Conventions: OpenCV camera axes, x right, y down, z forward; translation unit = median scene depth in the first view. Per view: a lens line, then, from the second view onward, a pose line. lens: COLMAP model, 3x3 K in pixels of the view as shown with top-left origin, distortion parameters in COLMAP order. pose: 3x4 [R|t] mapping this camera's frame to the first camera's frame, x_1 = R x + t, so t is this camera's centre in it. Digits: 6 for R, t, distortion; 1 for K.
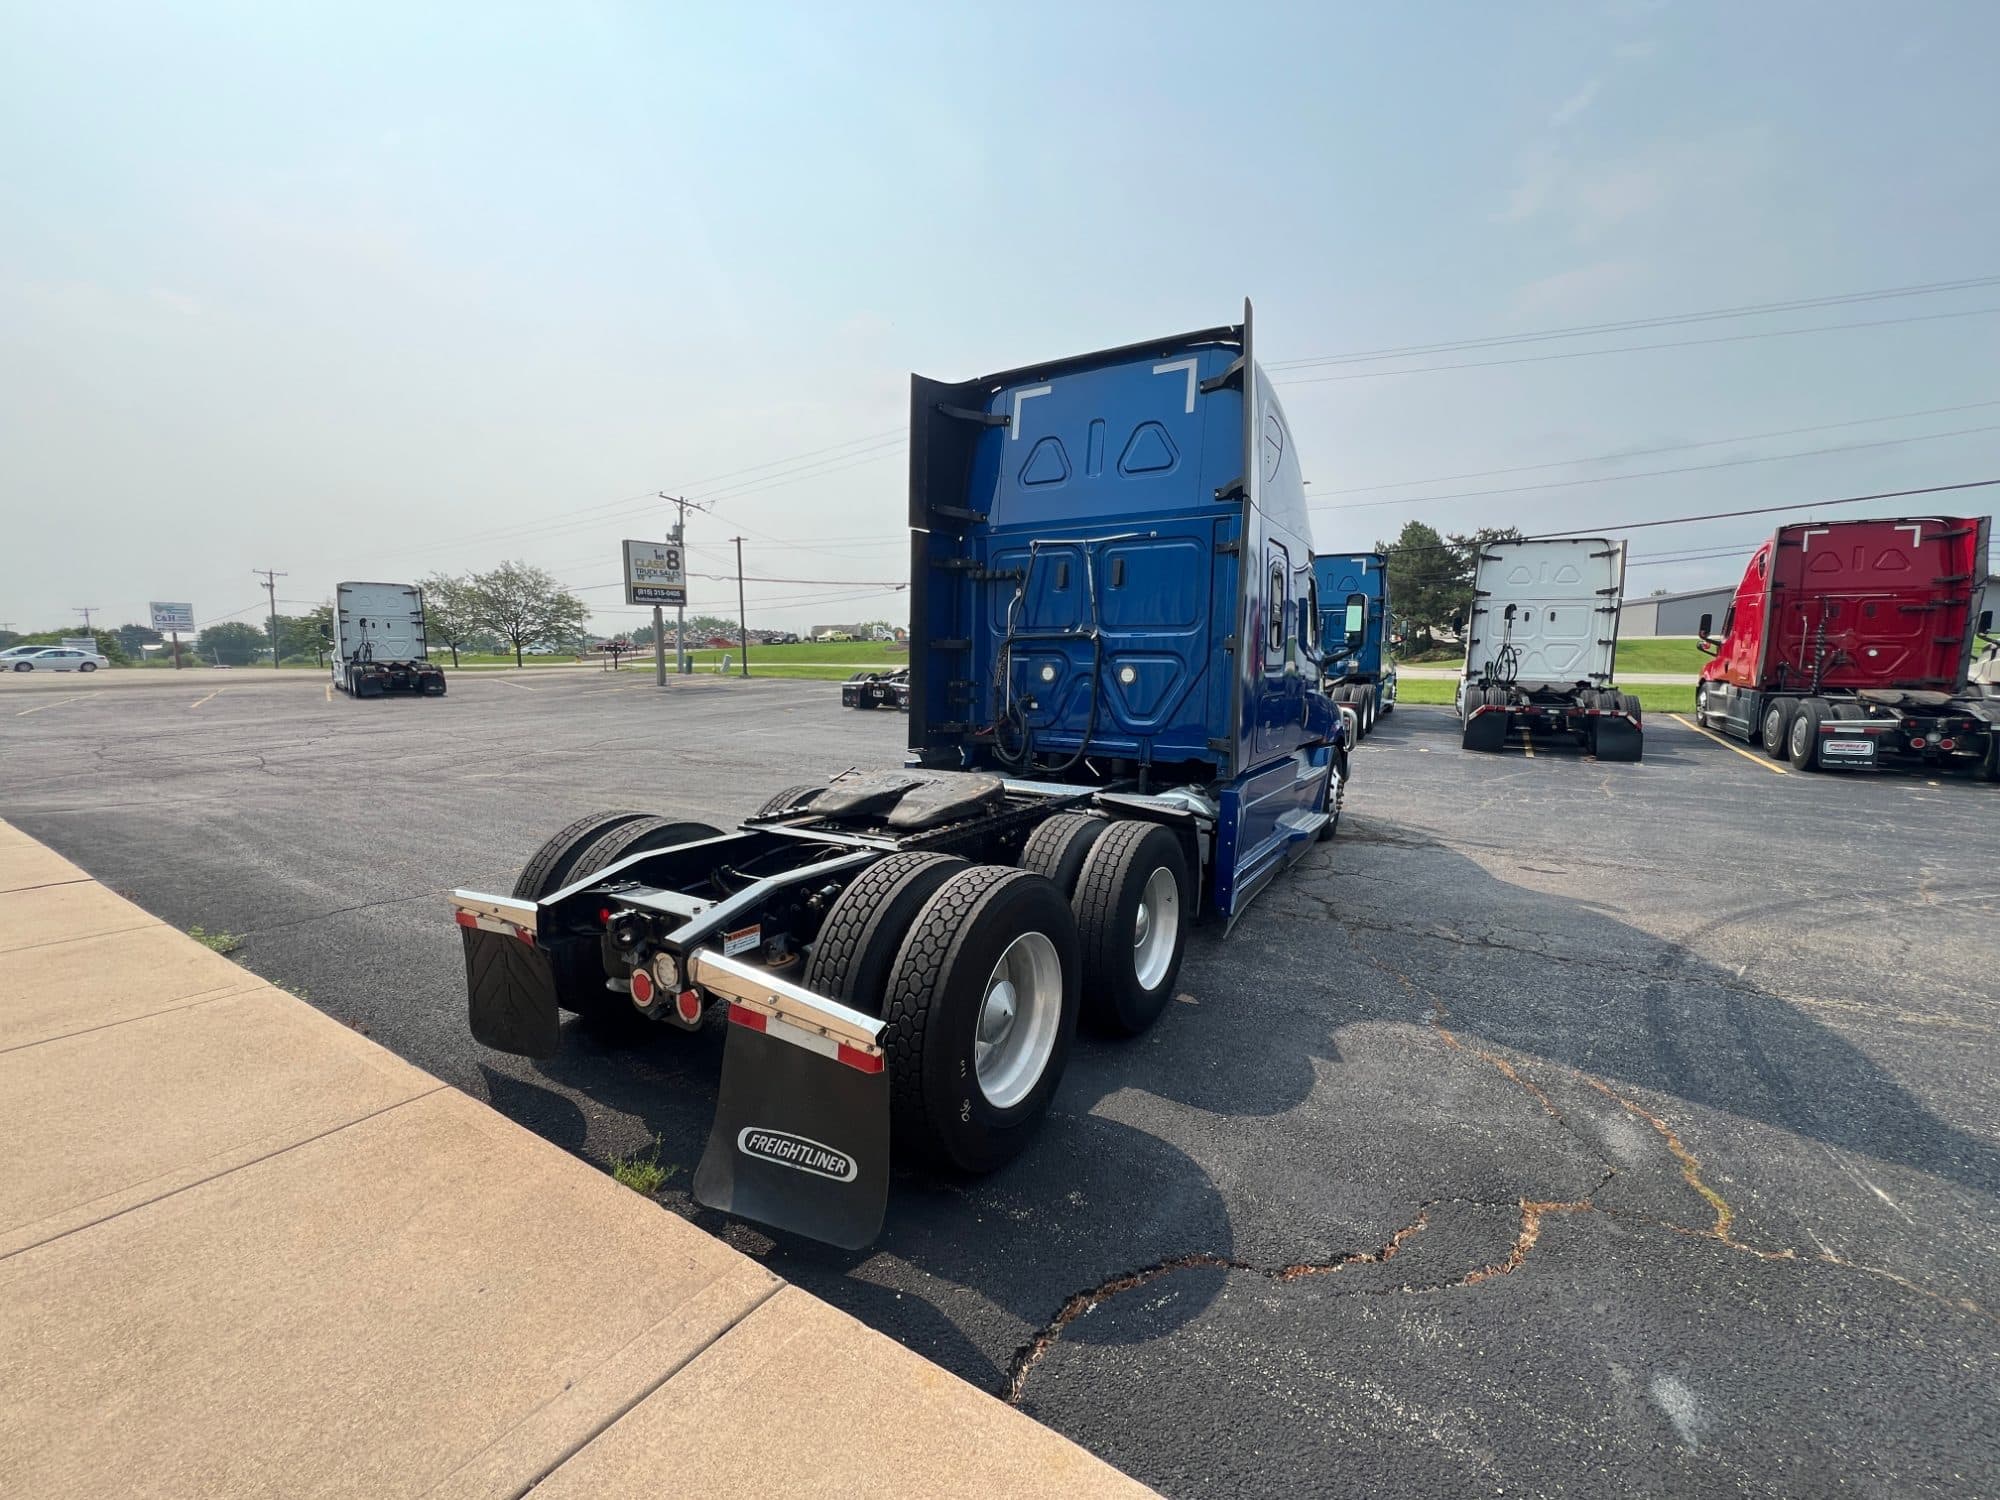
lens RADIAL K [[816.6, 0, 1000.0], [0, 816.6, 750.0], [0, 0, 1]] dist [0.000692, -0.000172]
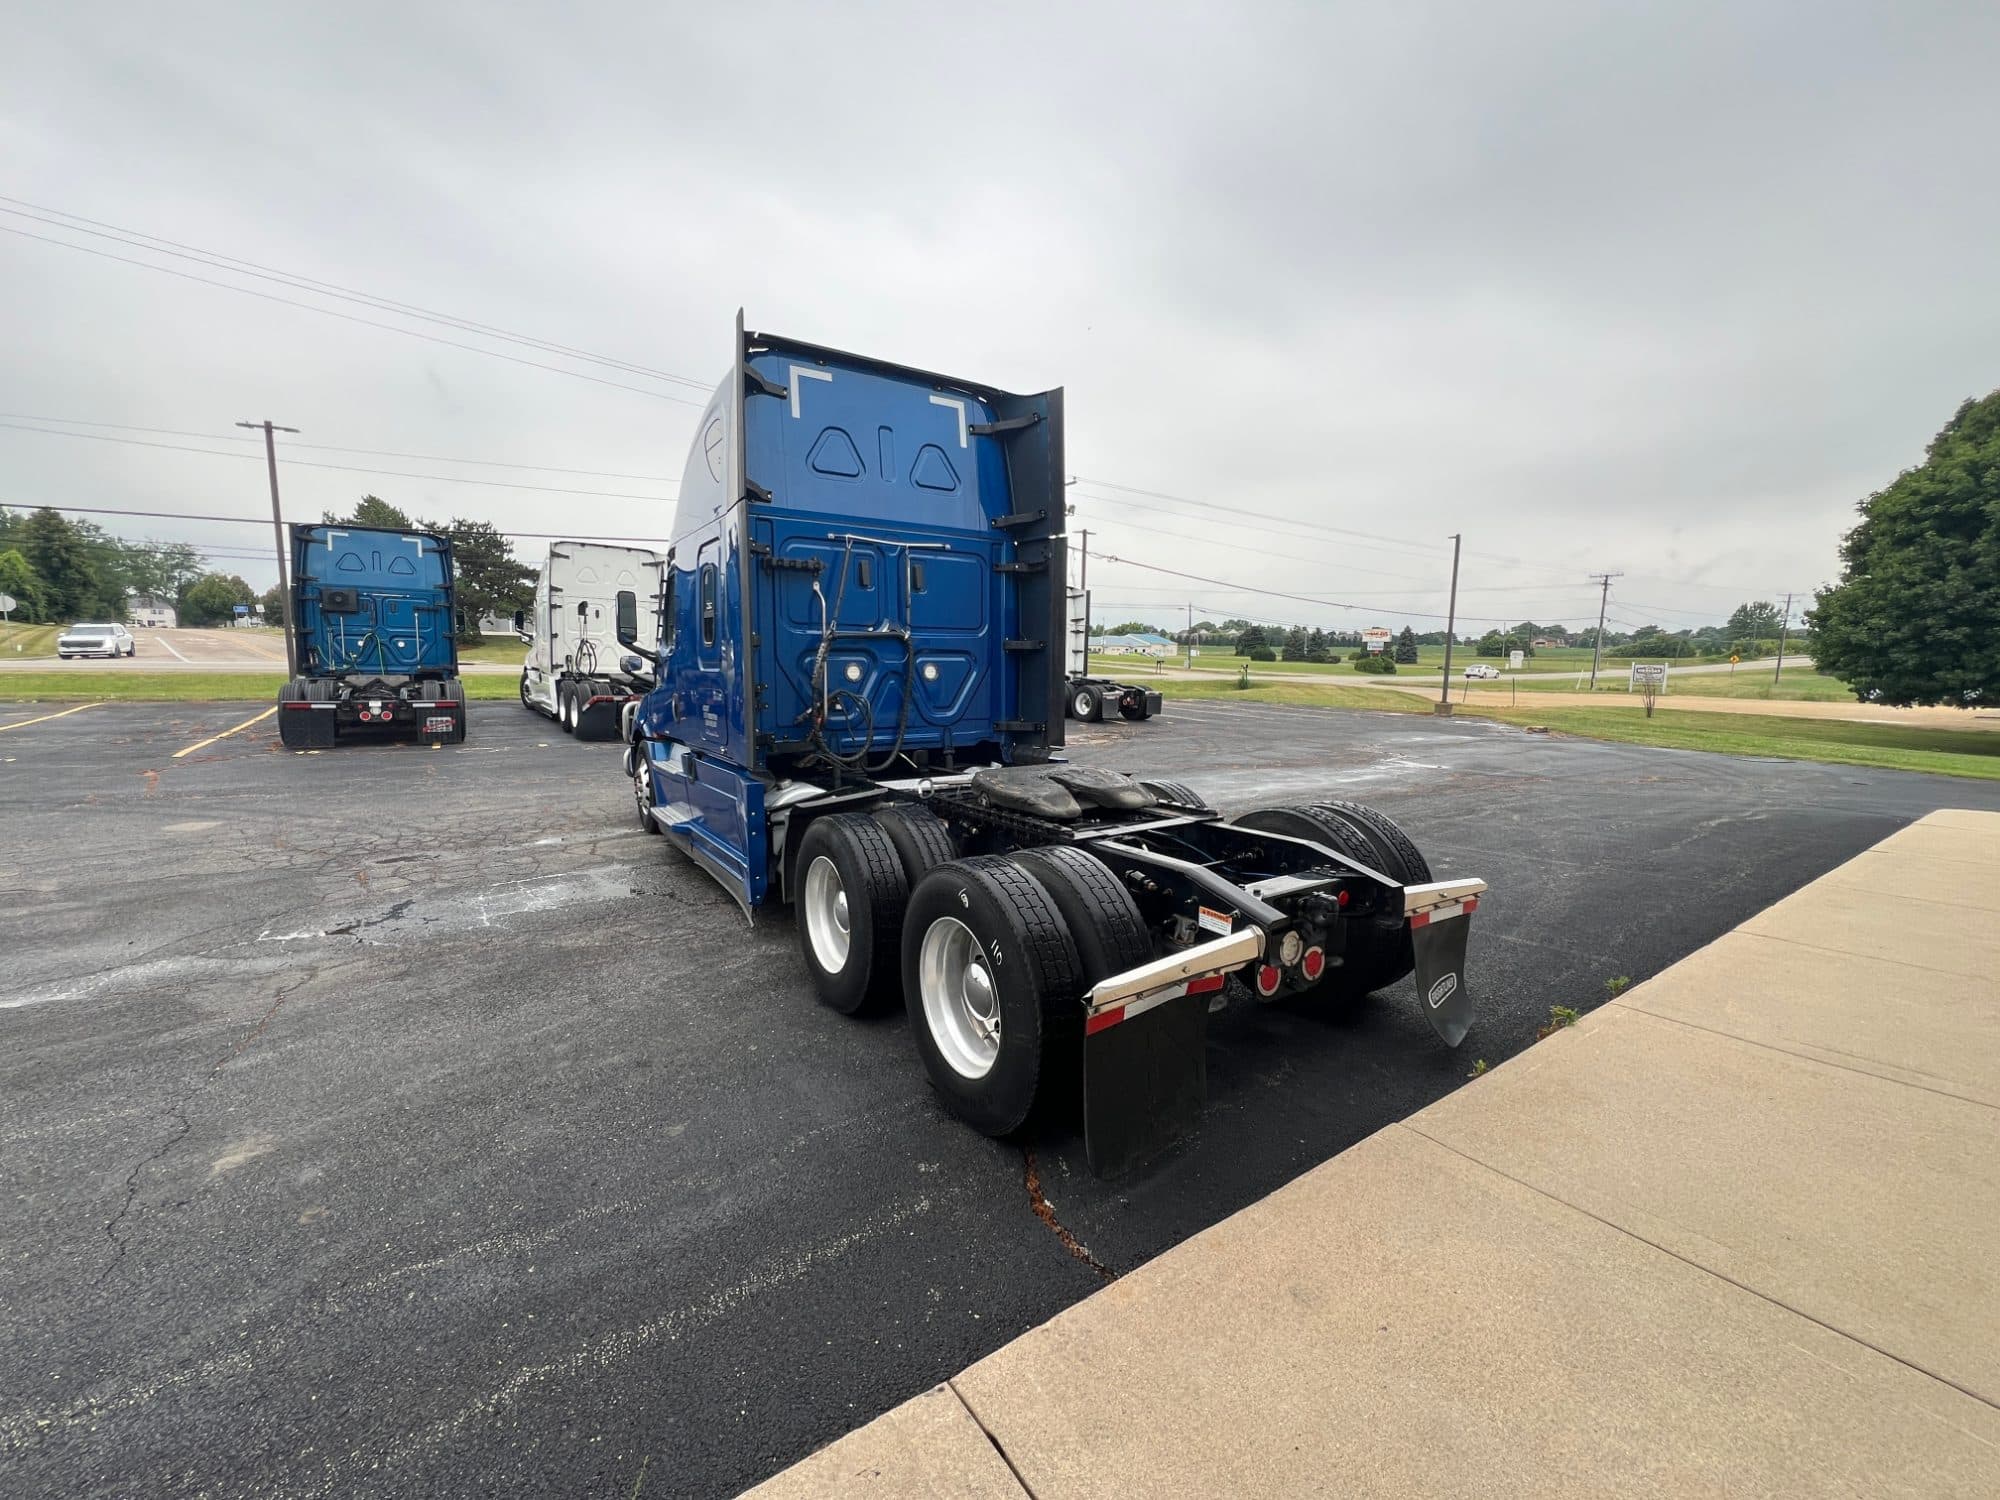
lens RADIAL K [[824.1, 0, 1000.0], [0, 824.1, 750.0], [0, 0, 1]] dist [0.001503, -0.000203]
pose [[0.390160, -0.102055, 0.915074, -0.953837], [0.095055, 0.992993, 0.070216, -0.065771], [-0.915828, 0.059586, 0.397126, 0.554638]]
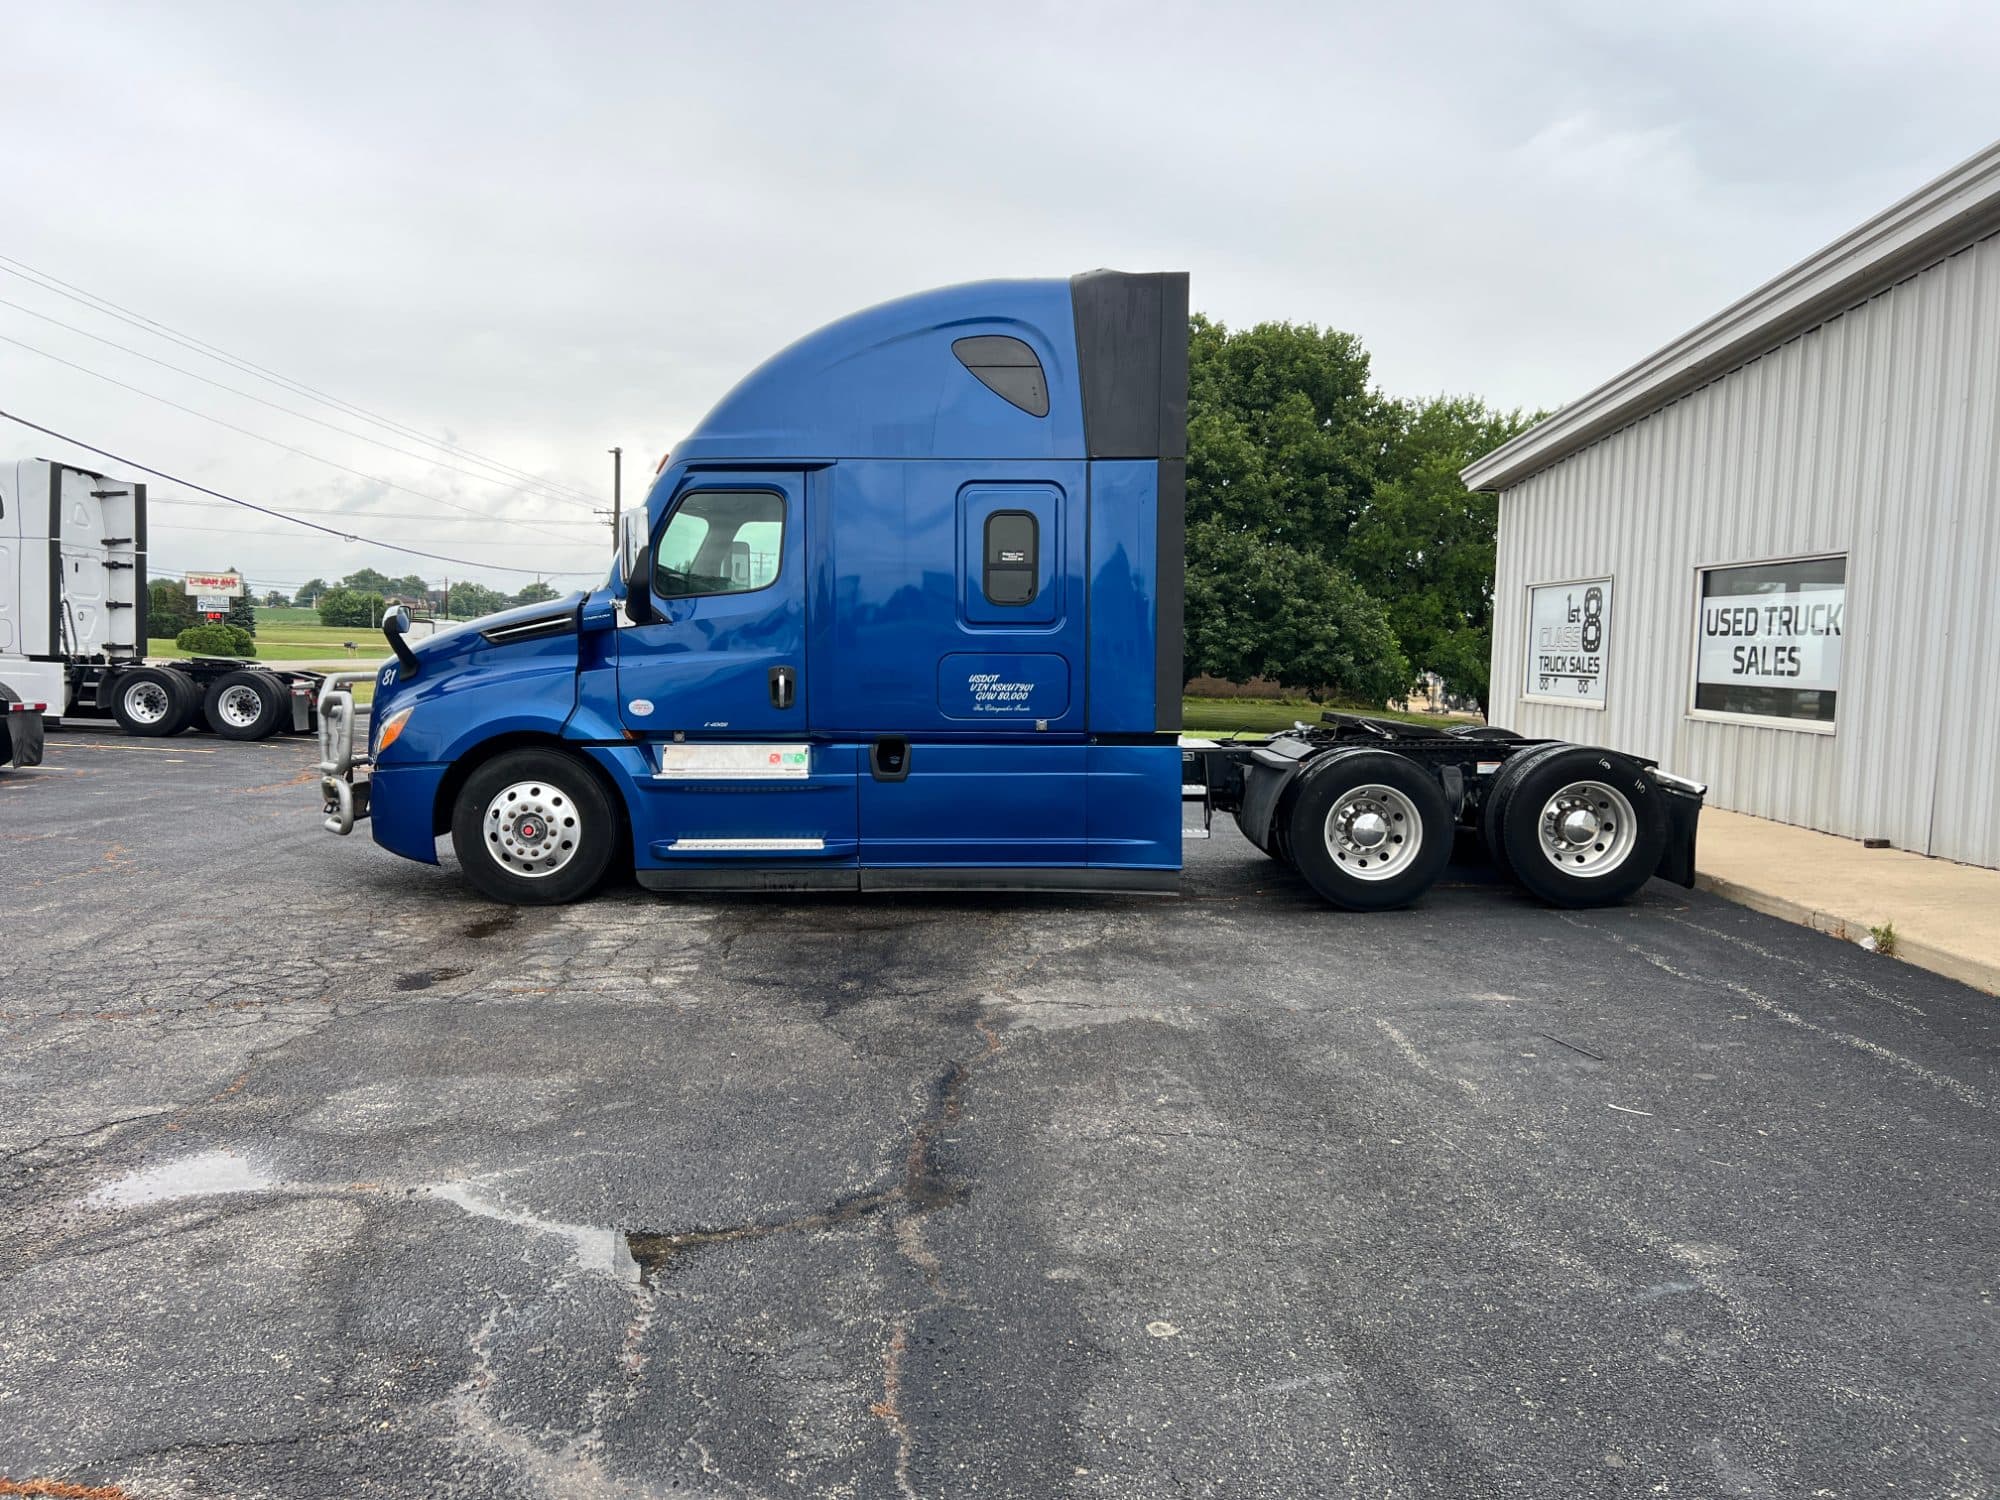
lens RADIAL K [[1637.3, 0, 1000.0], [0, 1637.3, 750.0], [0, 0, 1]] dist [0.002474, 0.000714]
pose [[-0.582127, -0.059977, 0.810882, -1.590037], [0.078017, 0.988554, 0.129127, -0.237628], [-0.809346, 0.138431, -0.570785, 2.511786]]
